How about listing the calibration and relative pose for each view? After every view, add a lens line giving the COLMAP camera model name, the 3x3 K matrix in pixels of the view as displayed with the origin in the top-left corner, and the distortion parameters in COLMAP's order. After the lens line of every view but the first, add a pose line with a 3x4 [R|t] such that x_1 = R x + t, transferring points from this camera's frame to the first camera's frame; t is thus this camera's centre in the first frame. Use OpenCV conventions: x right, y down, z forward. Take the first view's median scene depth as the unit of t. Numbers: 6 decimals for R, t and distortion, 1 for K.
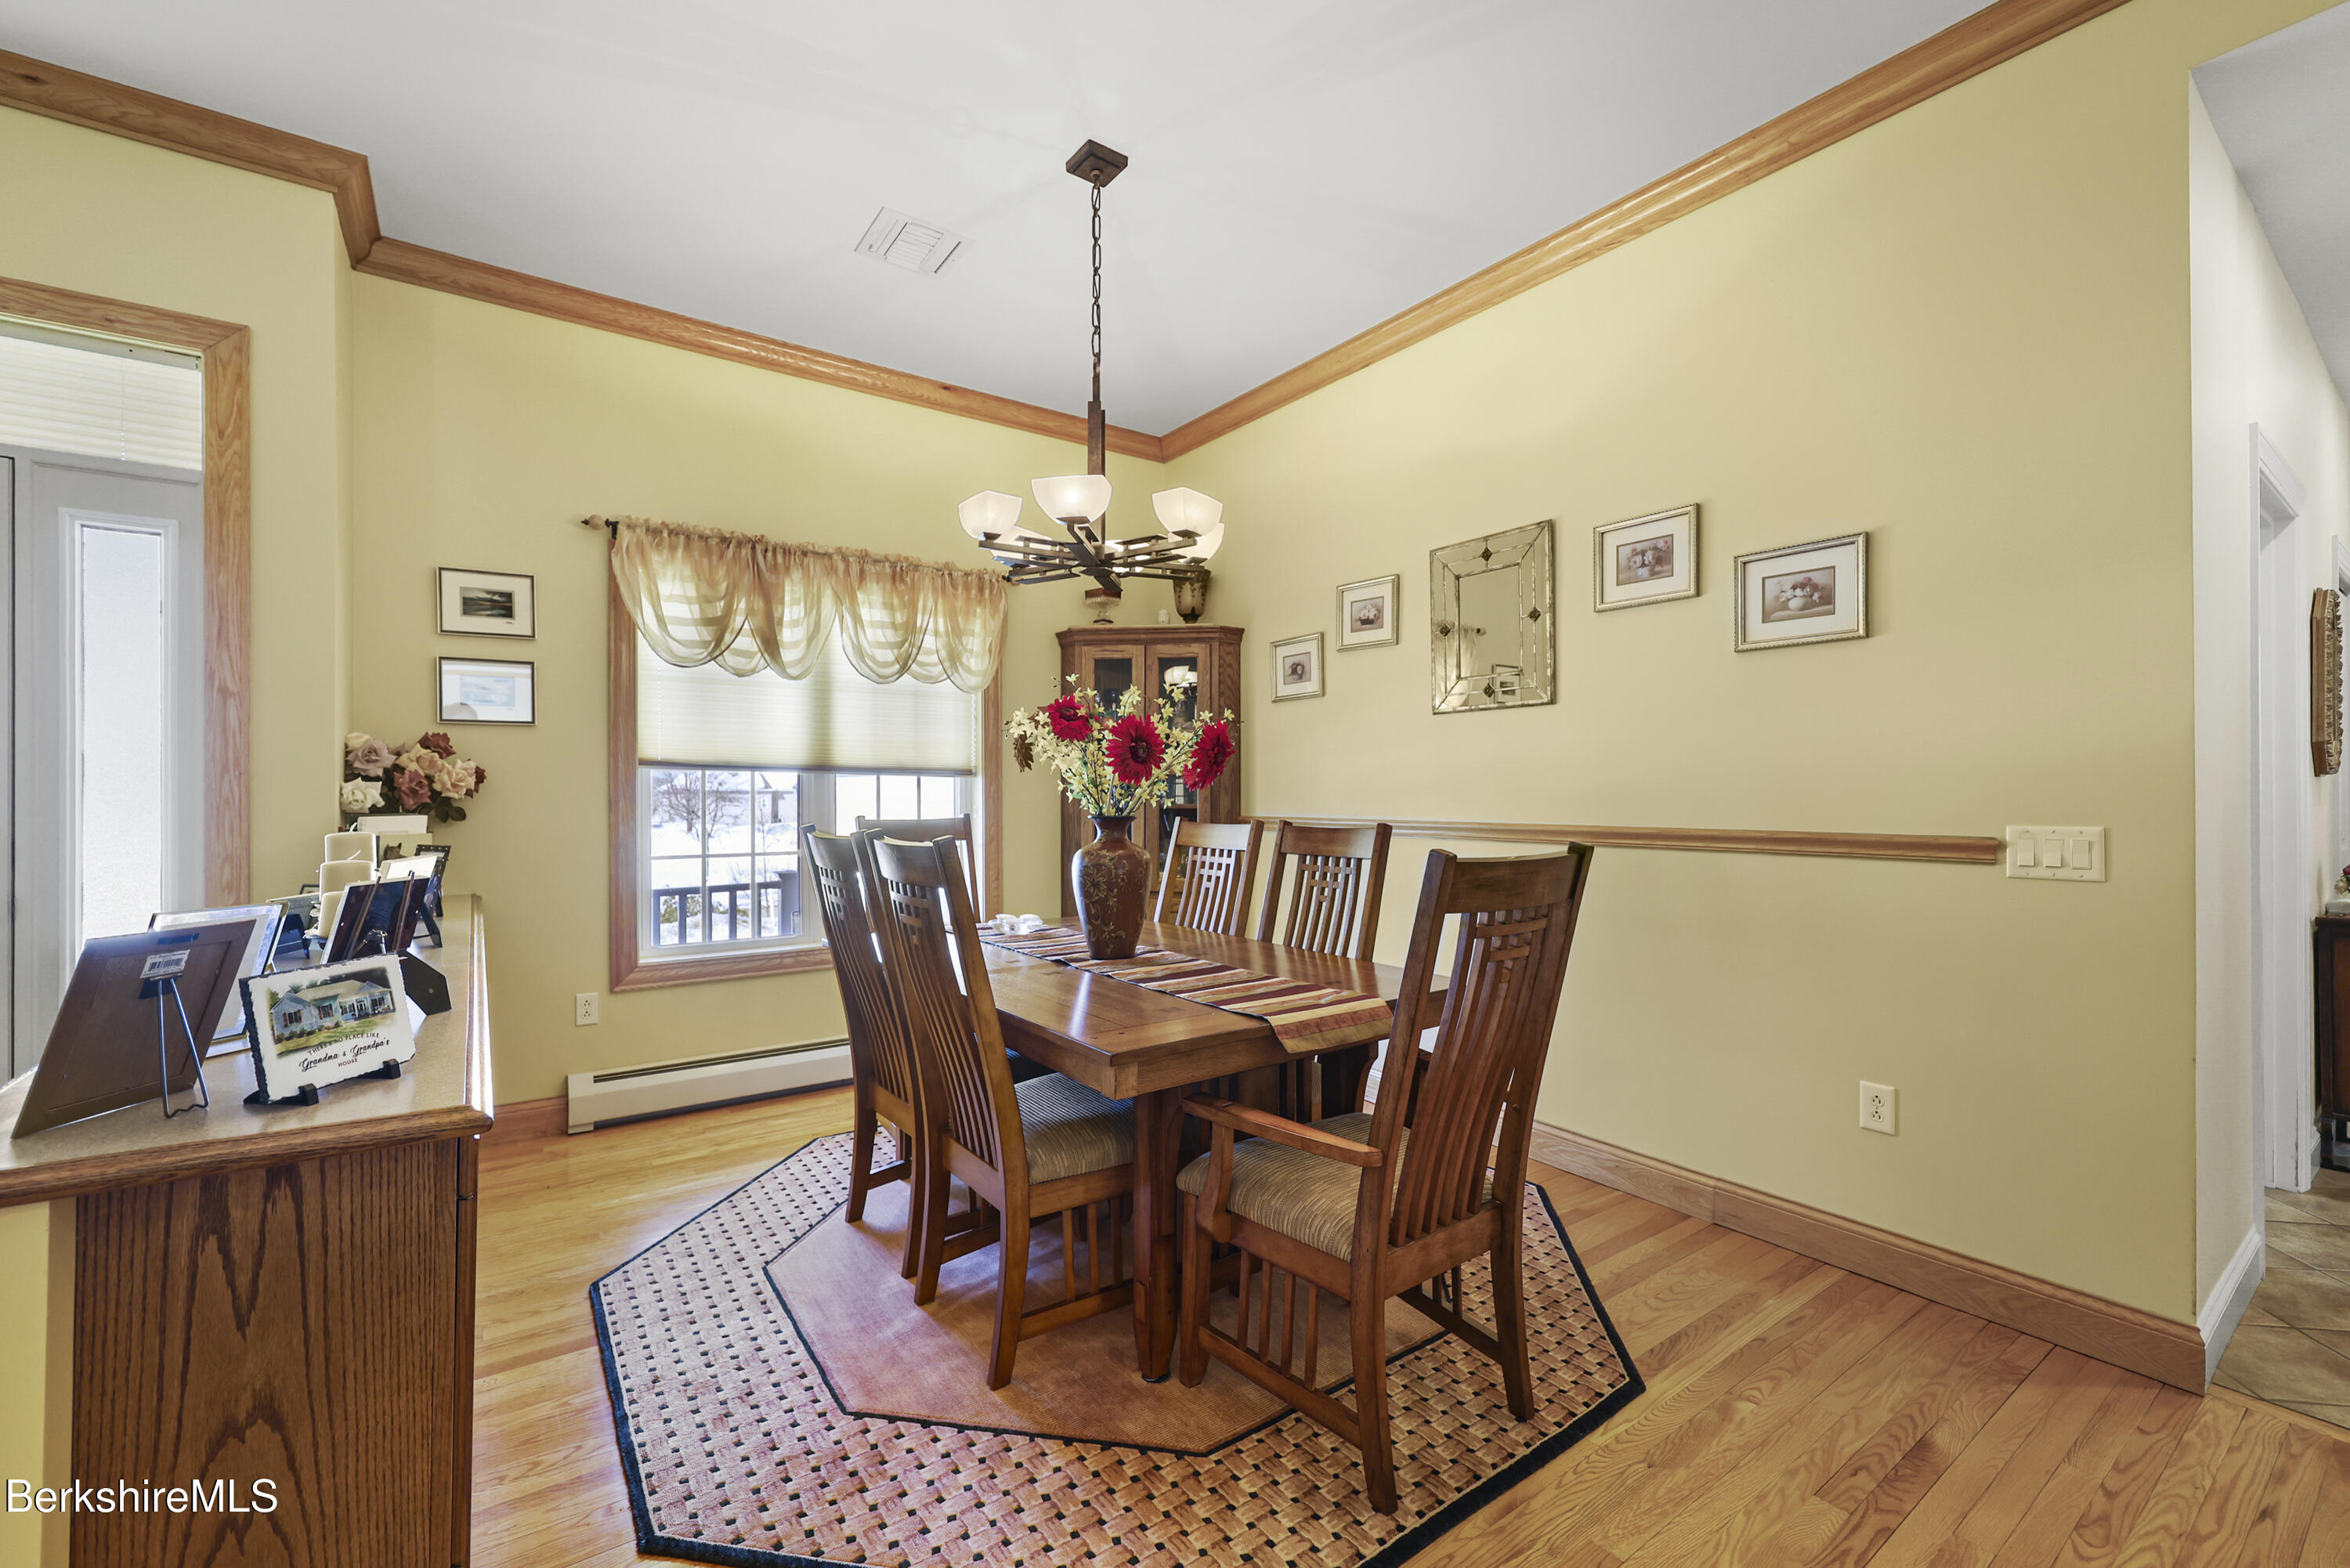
lens RADIAL K [[965.3, 0, 1179.2], [0, 965.3, 794.6], [0, 0, 1]] dist [0.000922, -0.000240]
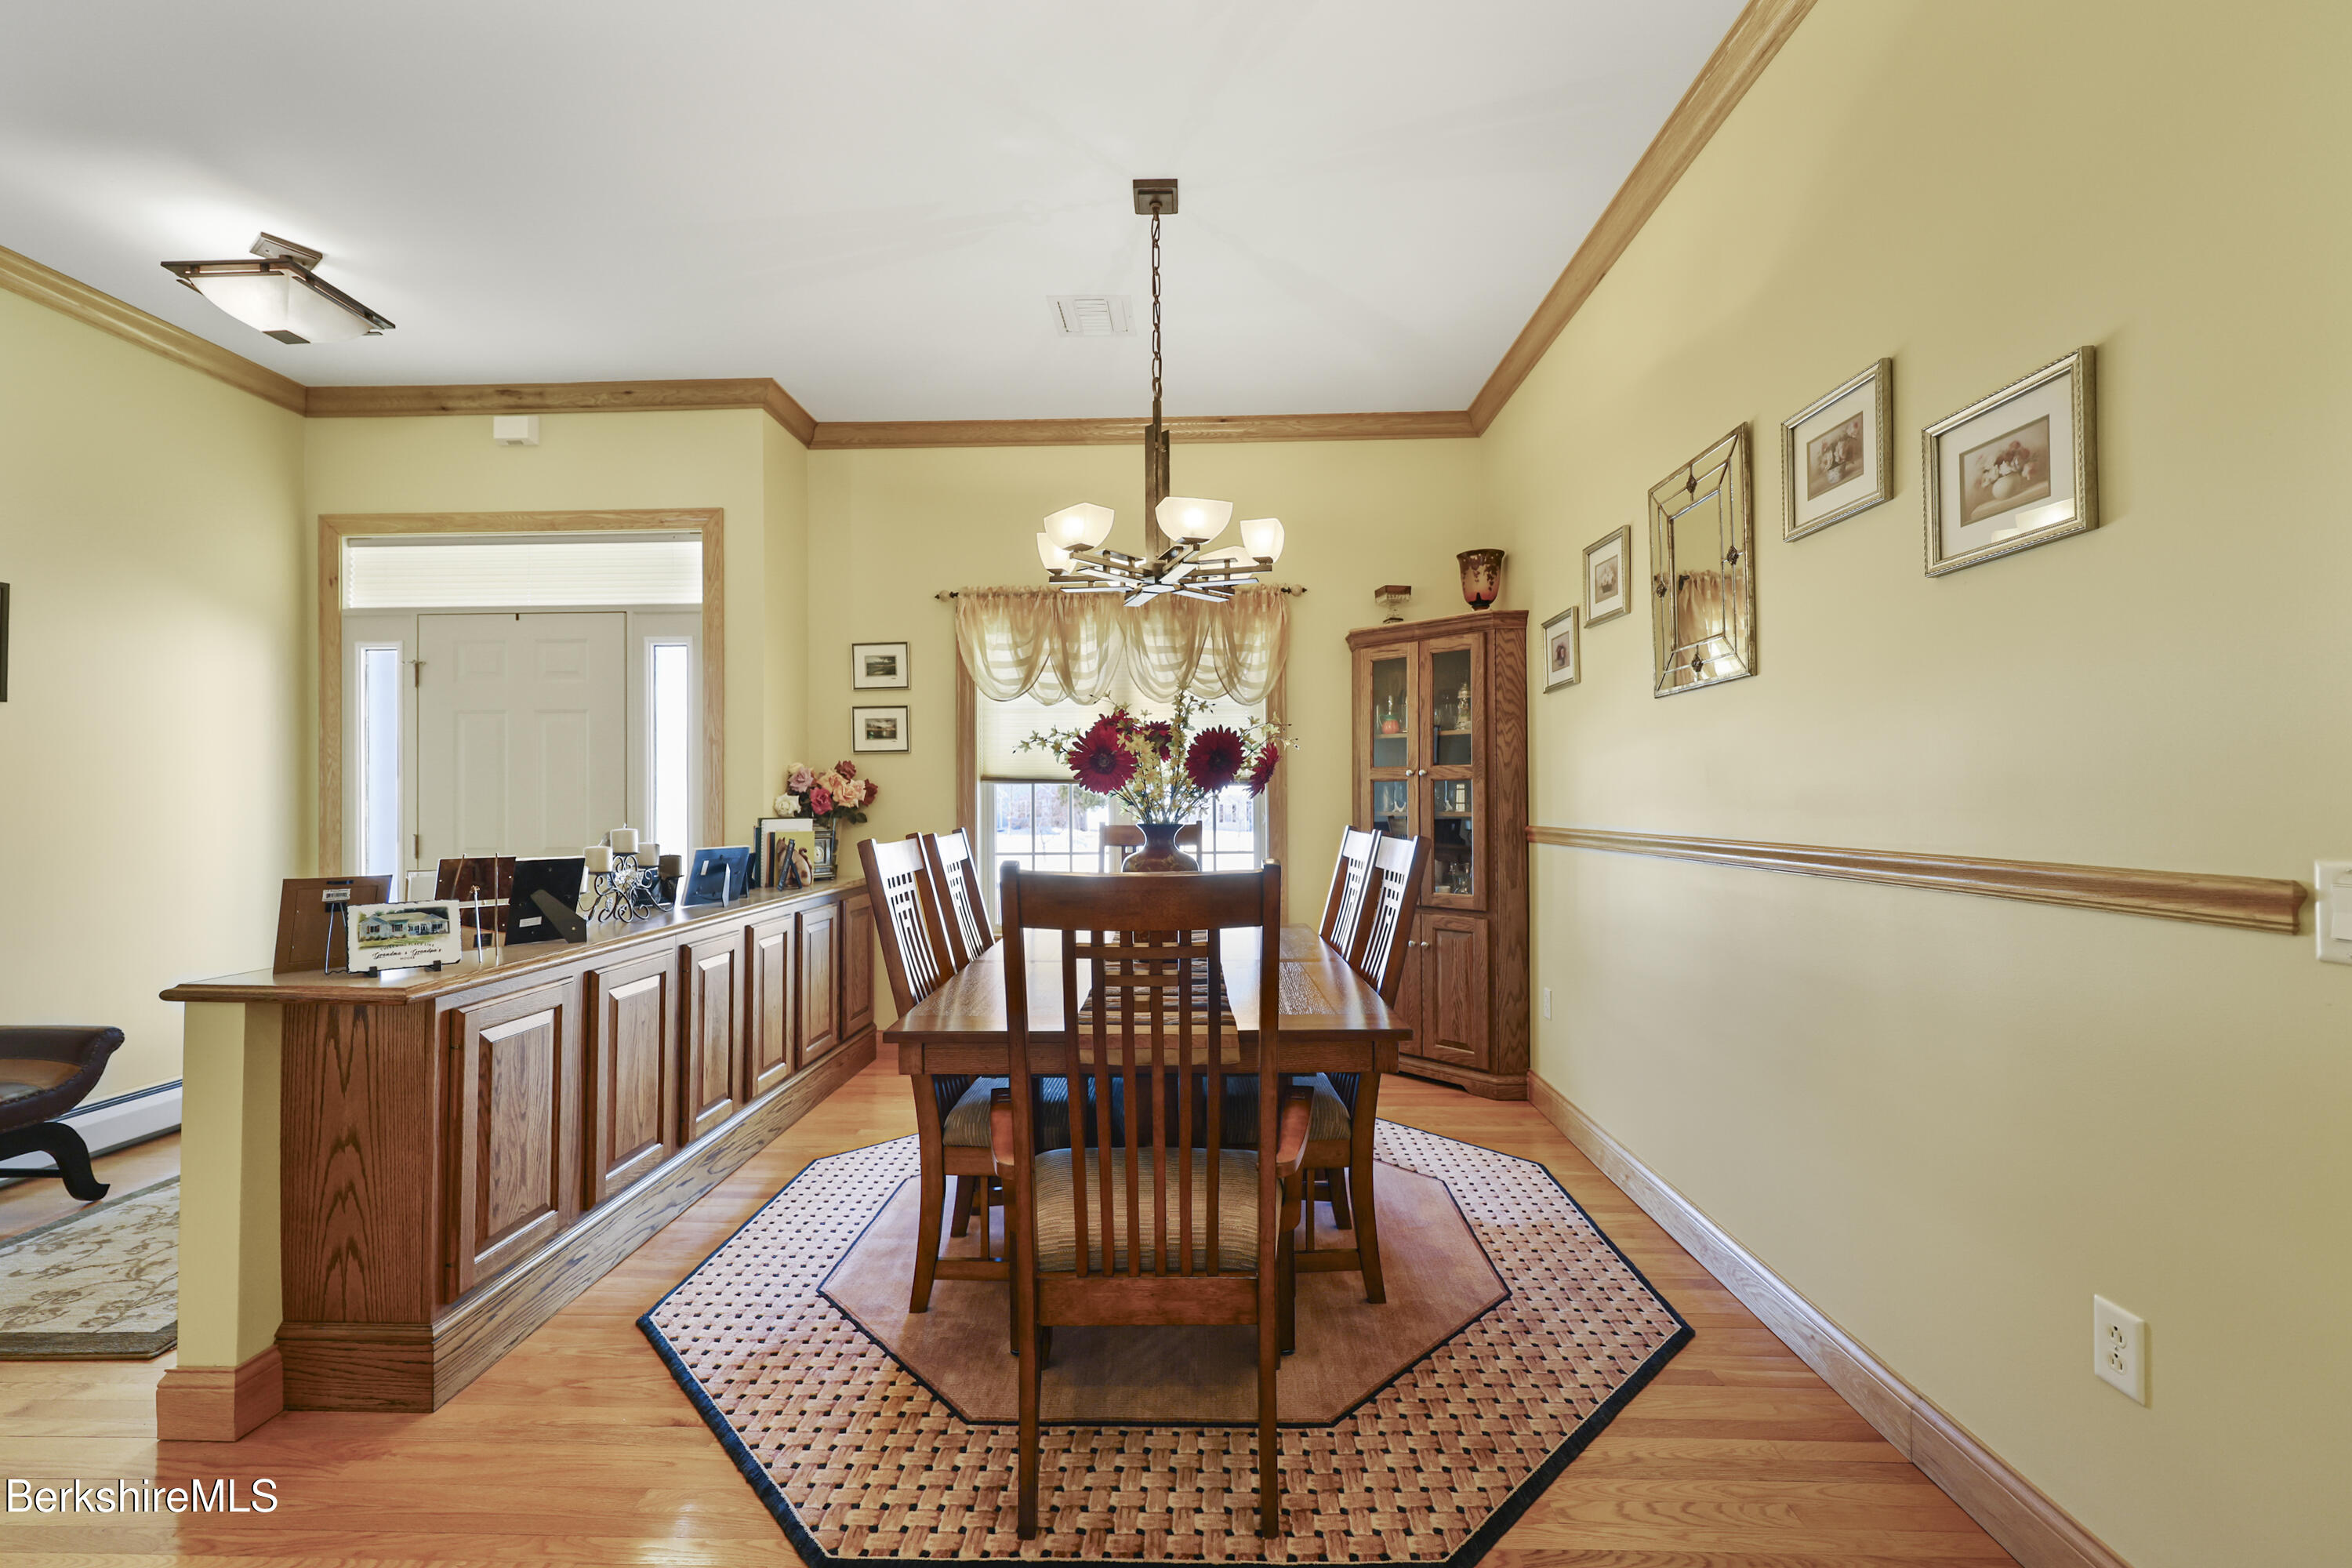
lens RADIAL K [[971.8, 0, 1177.0], [0, 971.8, 794.6], [0, 0, 1]] dist [-0.000122, -0.000117]
pose [[0.795524, -0.008535, -0.605862, 0.525764], [0.004676, 0.999957, -0.007946, -0.000586], [0.605904, 0.003488, 0.795530, 0.171306]]
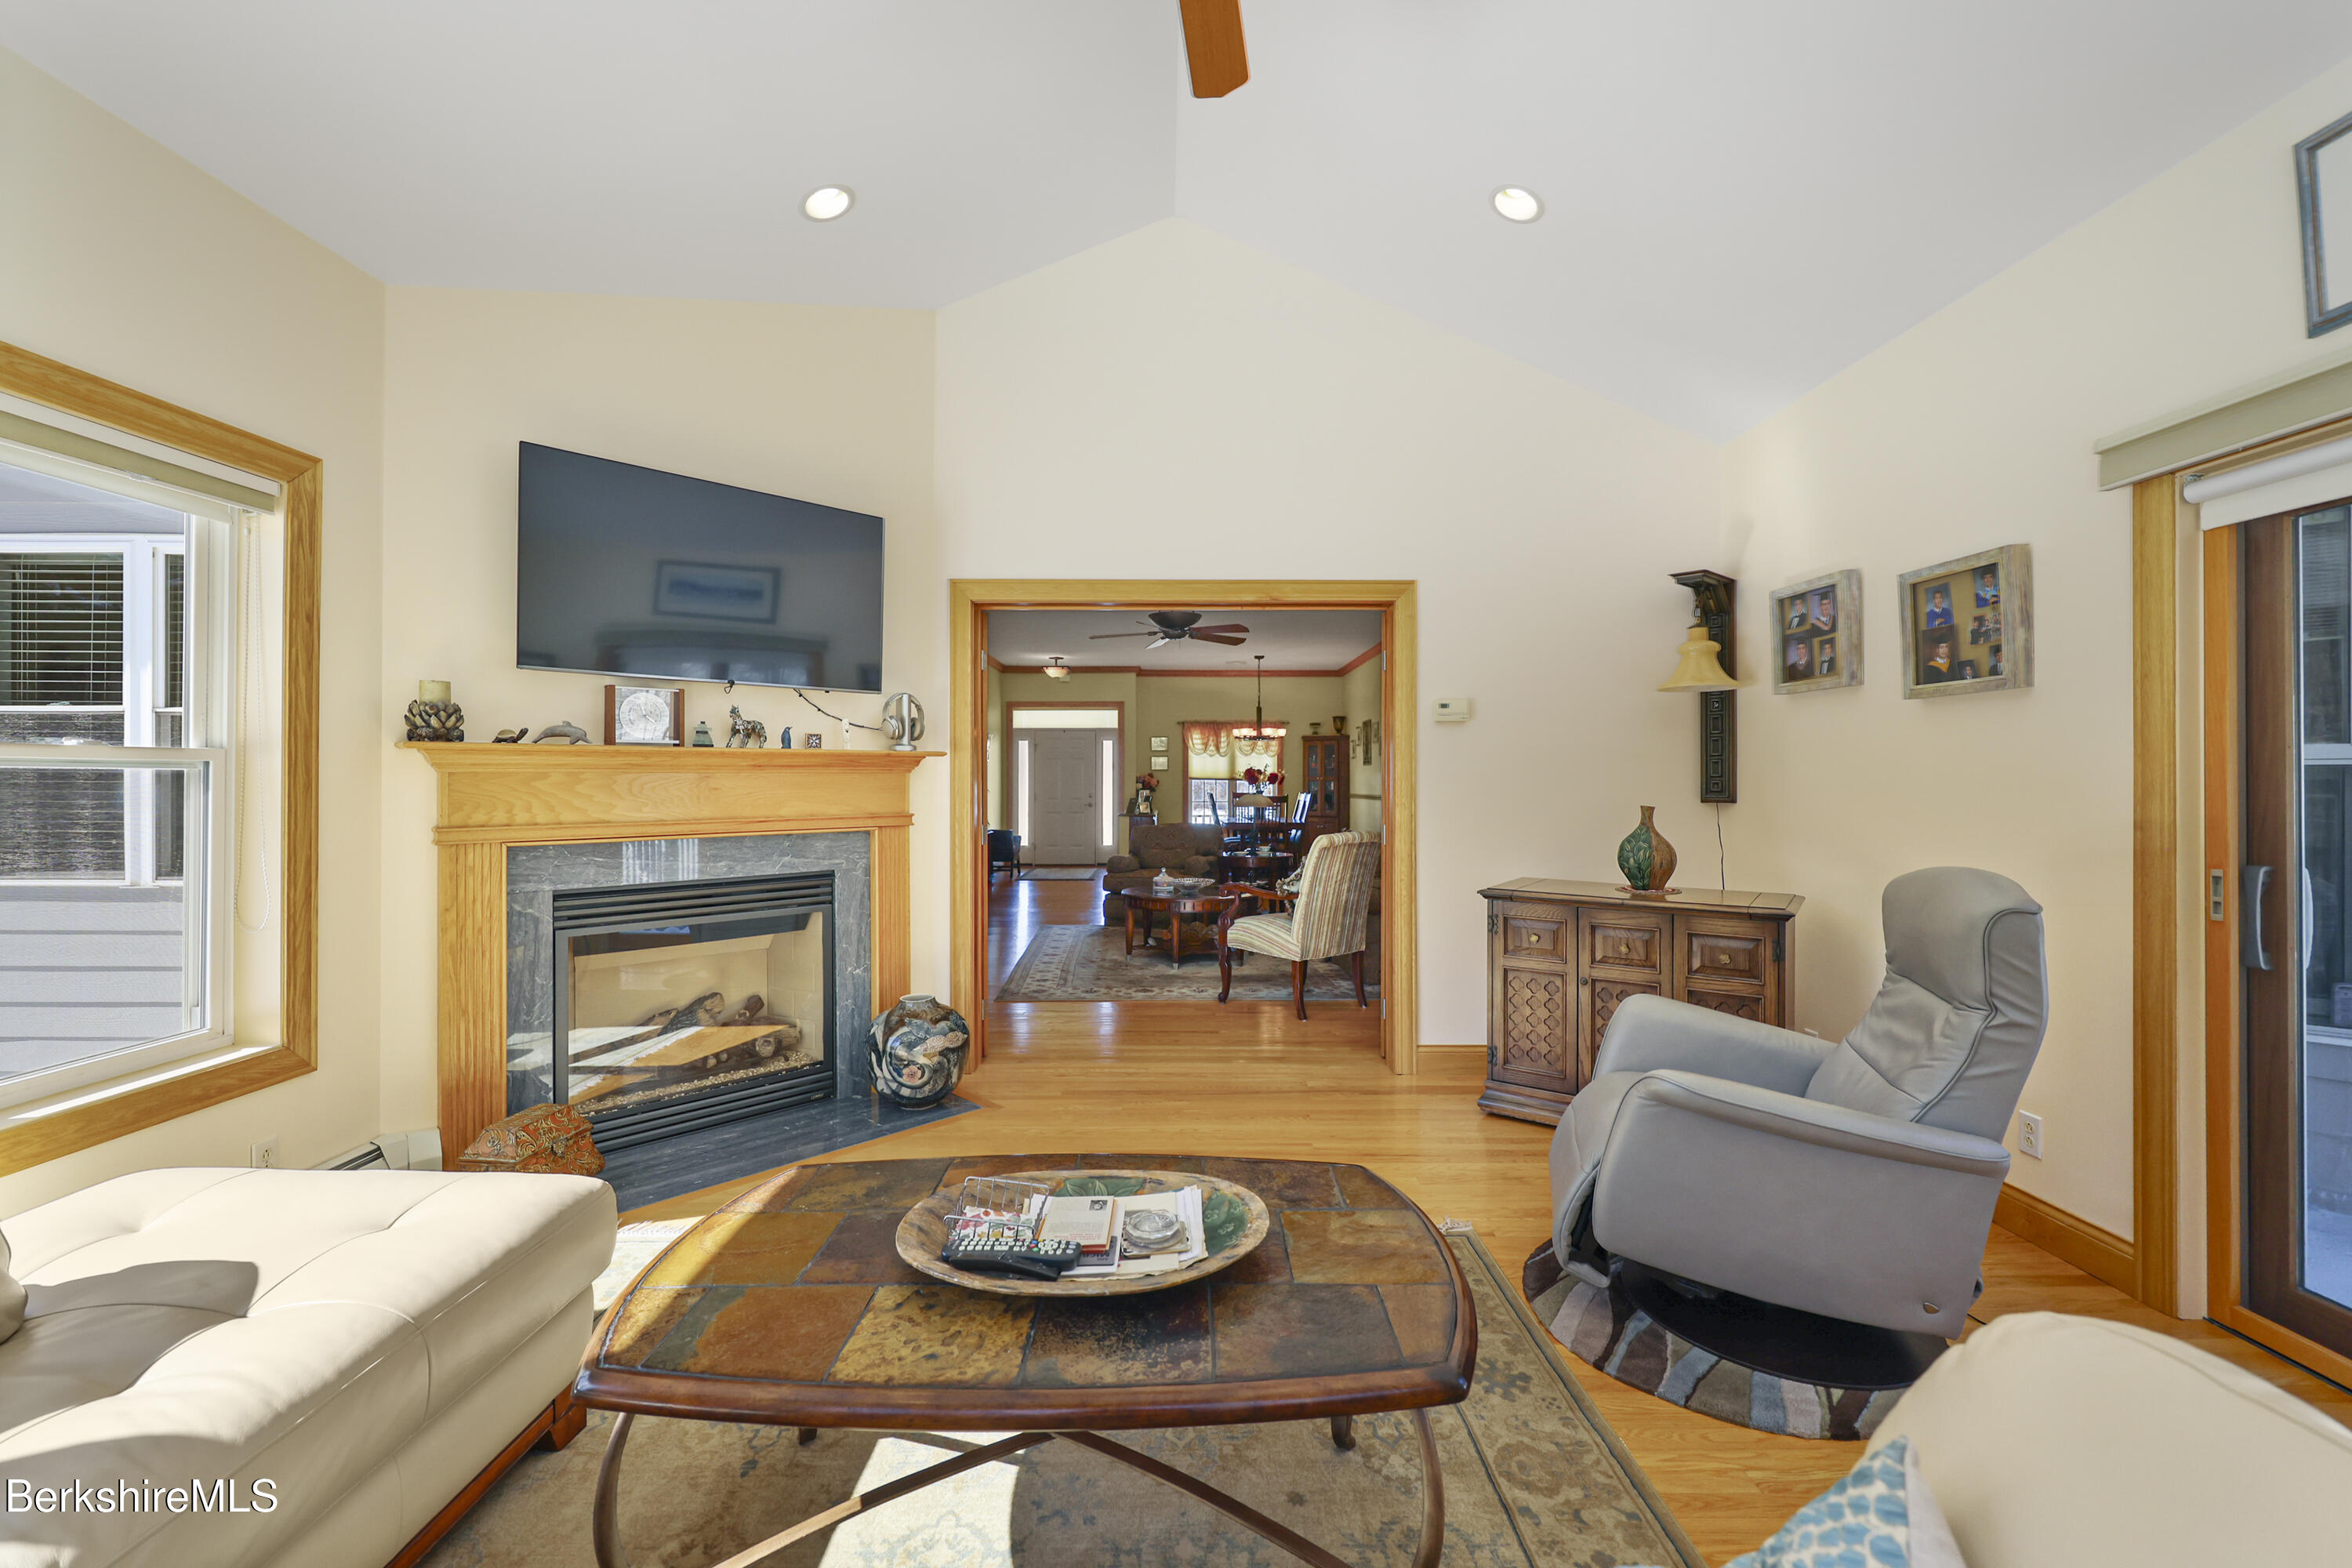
lens RADIAL K [[965.6, 0, 1182.3], [0, 965.6, 780.2], [0, 0, 1]] dist [-0.000172, 0.000119]
pose [[0.815559, 0.001307, -0.578672, 2.251796], [-0.001969, 0.999998, -0.000517, -0.028223], [0.578670, 0.001561, 0.815560, -2.974849]]
